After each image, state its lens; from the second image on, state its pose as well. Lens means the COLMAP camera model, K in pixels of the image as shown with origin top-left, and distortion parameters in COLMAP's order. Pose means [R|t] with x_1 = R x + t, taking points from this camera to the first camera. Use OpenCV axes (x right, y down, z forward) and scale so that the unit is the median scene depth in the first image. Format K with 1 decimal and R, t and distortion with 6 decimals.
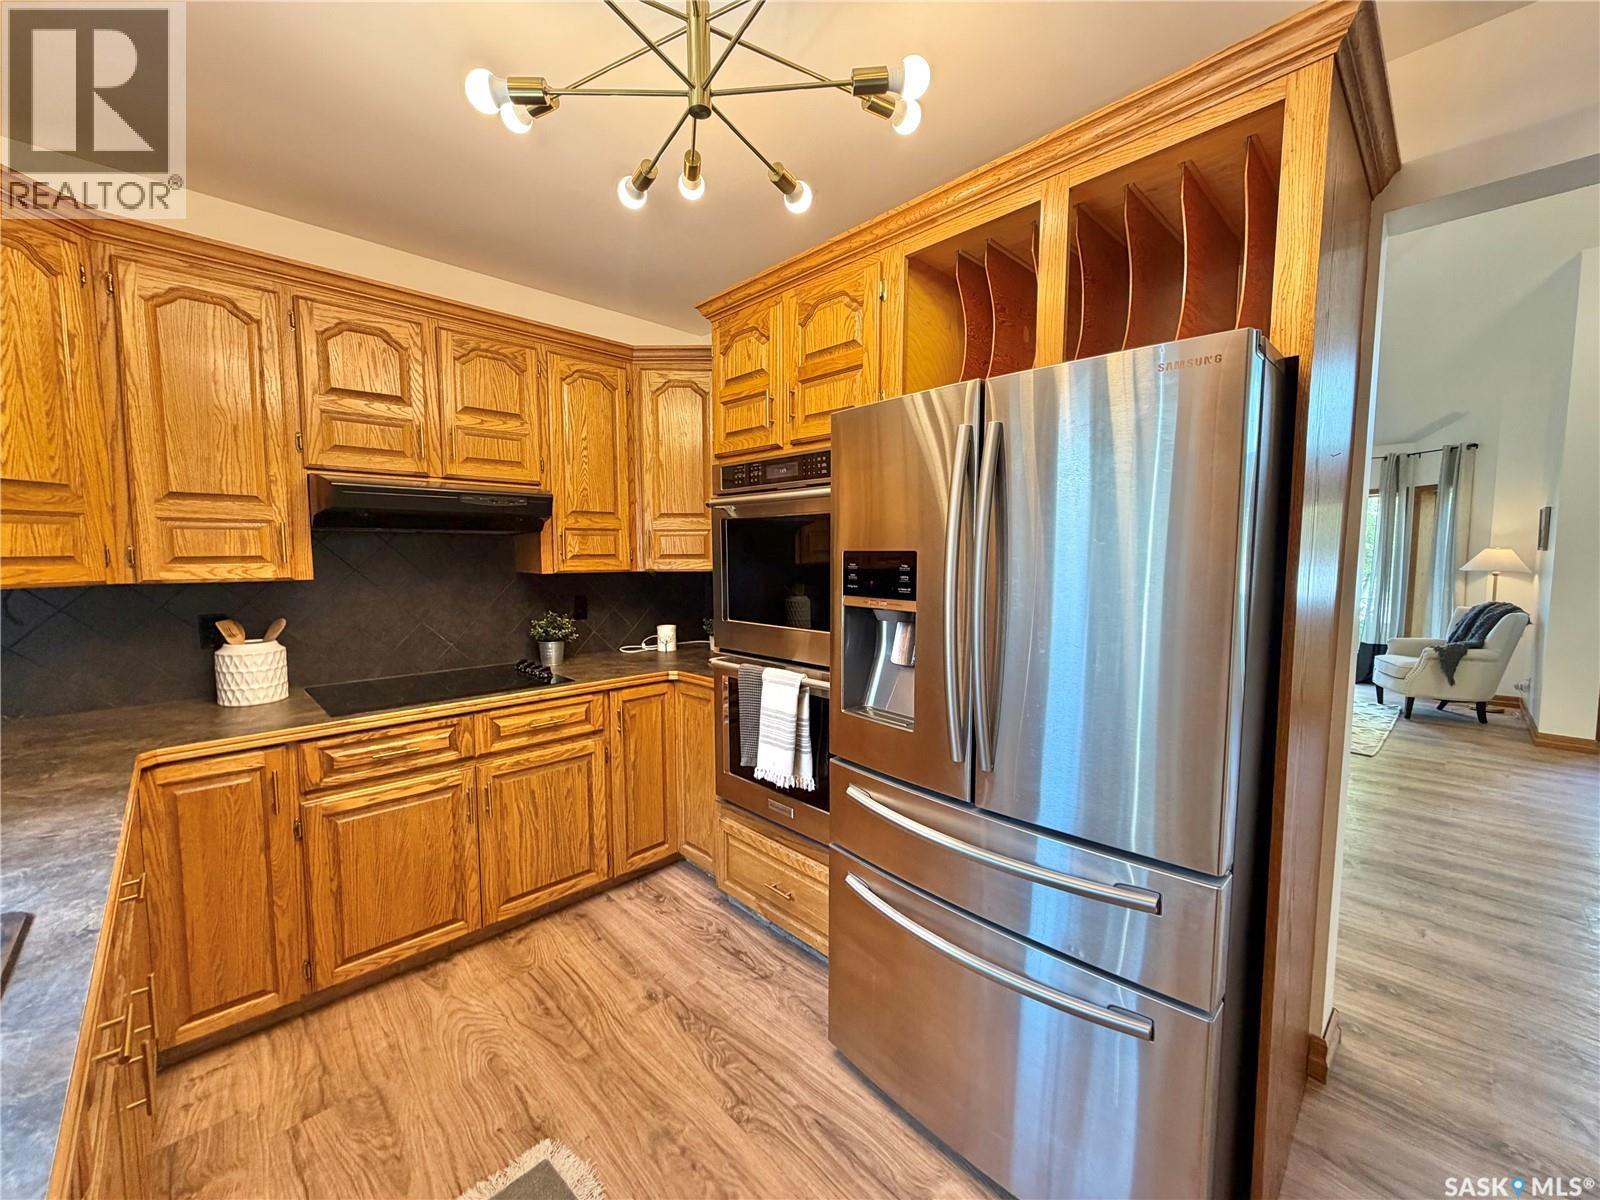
lens RADIAL K [[636.7, 0, 796.5], [0, 636.7, 603.1], [0, 0, 1]] dist [-0.000243, 0.000264]
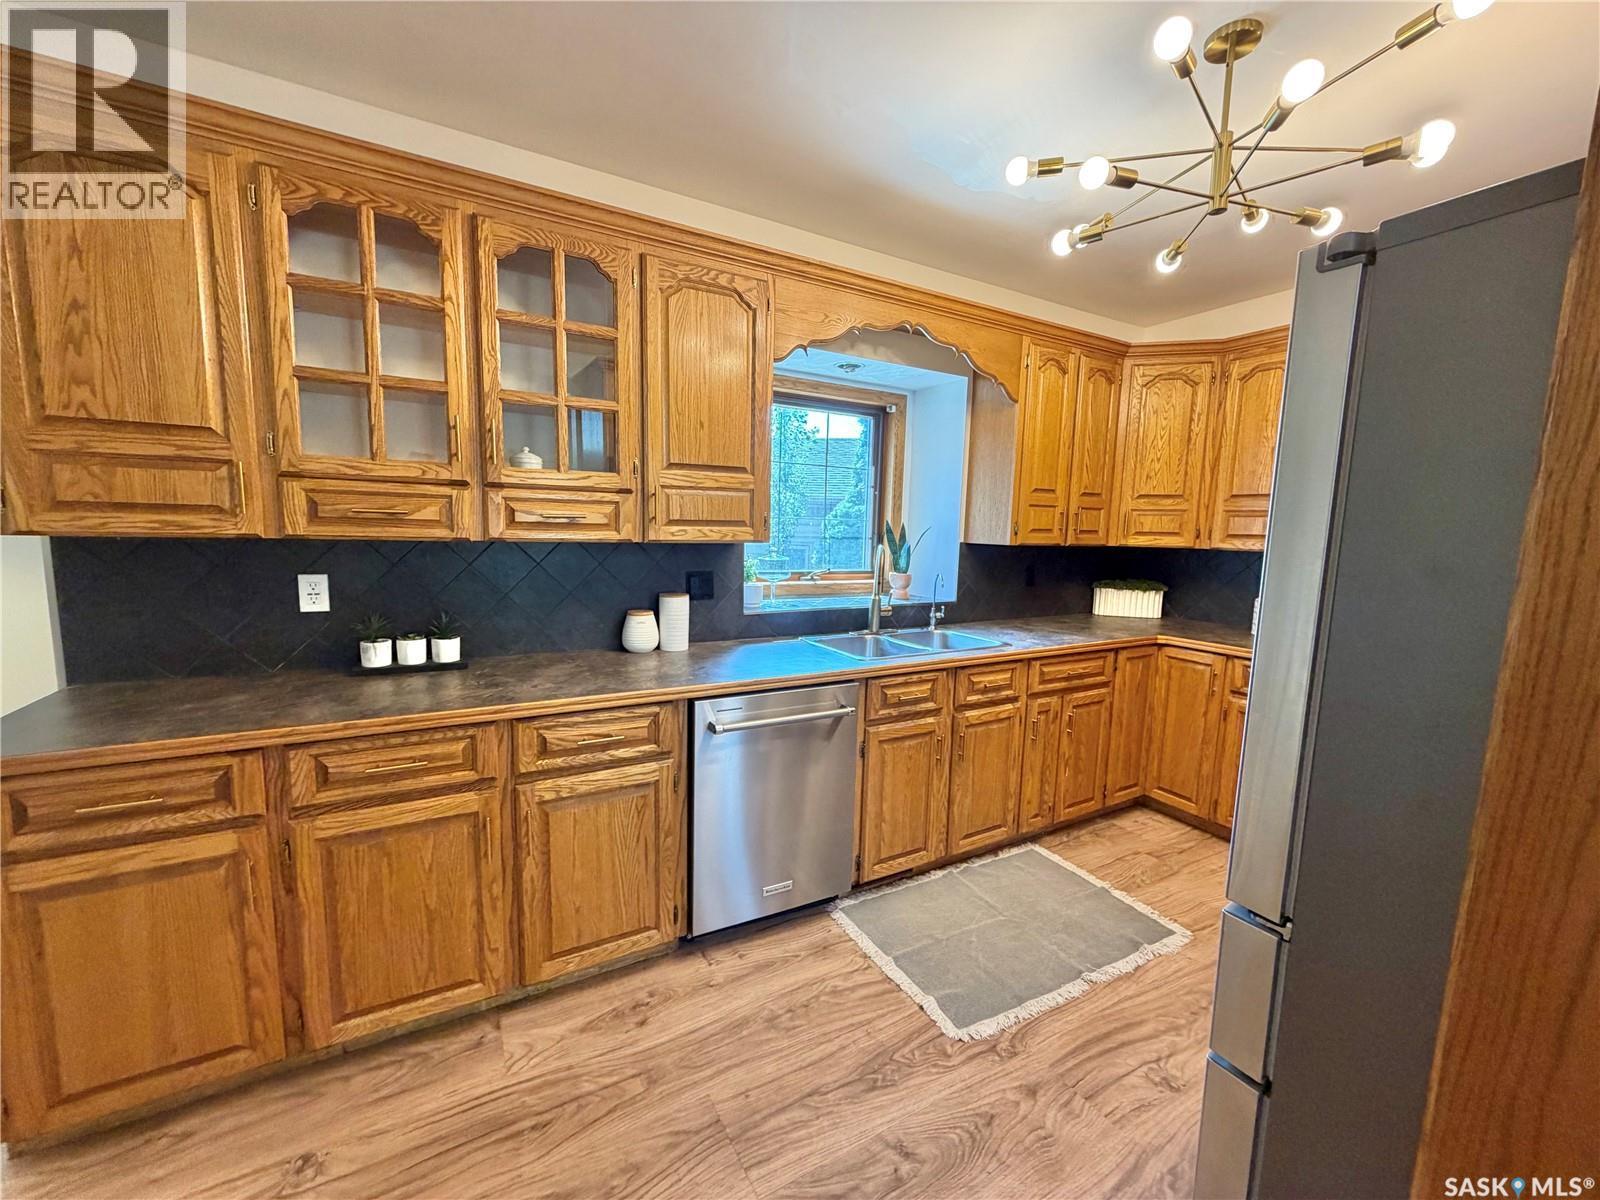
lens RADIAL K [[636.7, 0, 796.5], [0, 636.7, 603.1], [0, 0, 1]] dist [-0.000243, 0.000264]
pose [[-0.252340, 0.113560, -0.960952, 0.799827], [-0.102482, 0.984368, 0.143238, -0.015690], [0.962196, 0.134626, -0.236757, 0.292243]]
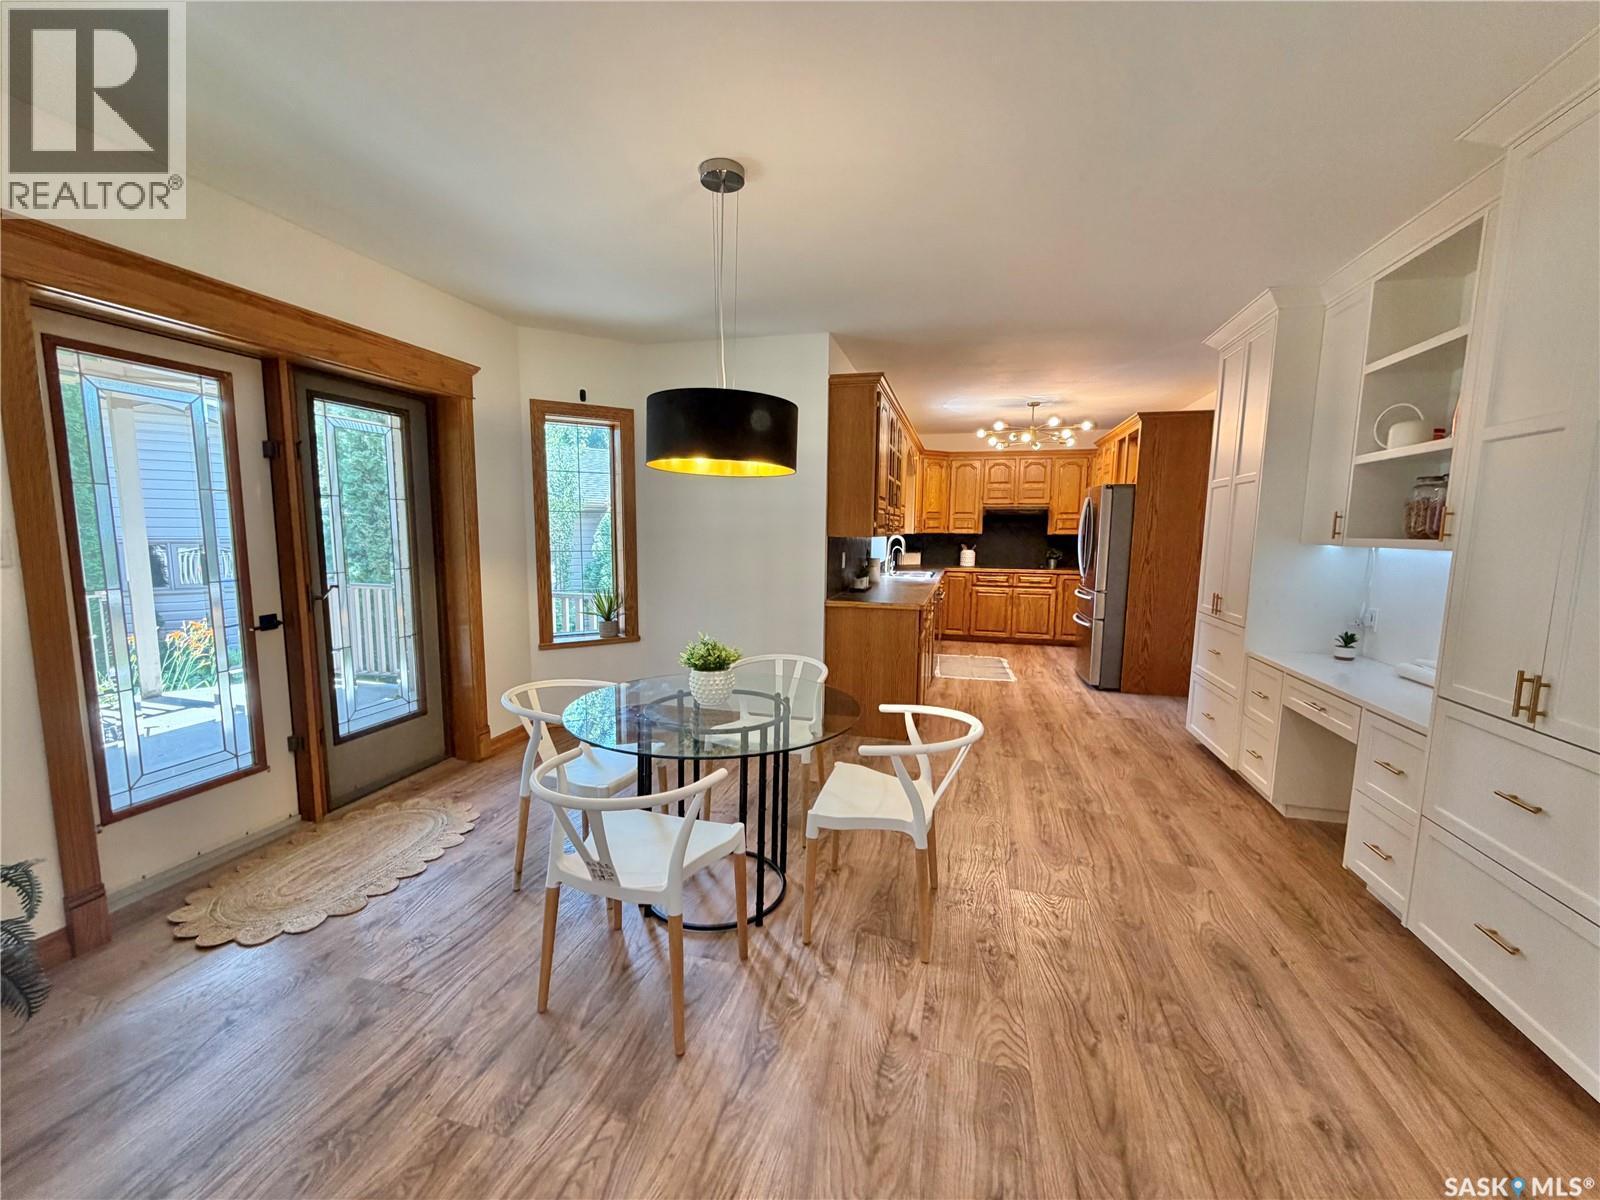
lens RADIAL K [[636.7, 0, 796.5], [0, 636.7, 603.1], [0, 0, 1]] dist [-0.000243, 0.000264]
pose [[0.514252, 0.107318, -0.850898, 1.884477], [-0.078024, 0.993880, 0.078197, 0.157792], [0.854082, 0.026178, 0.519478, -1.840412]]
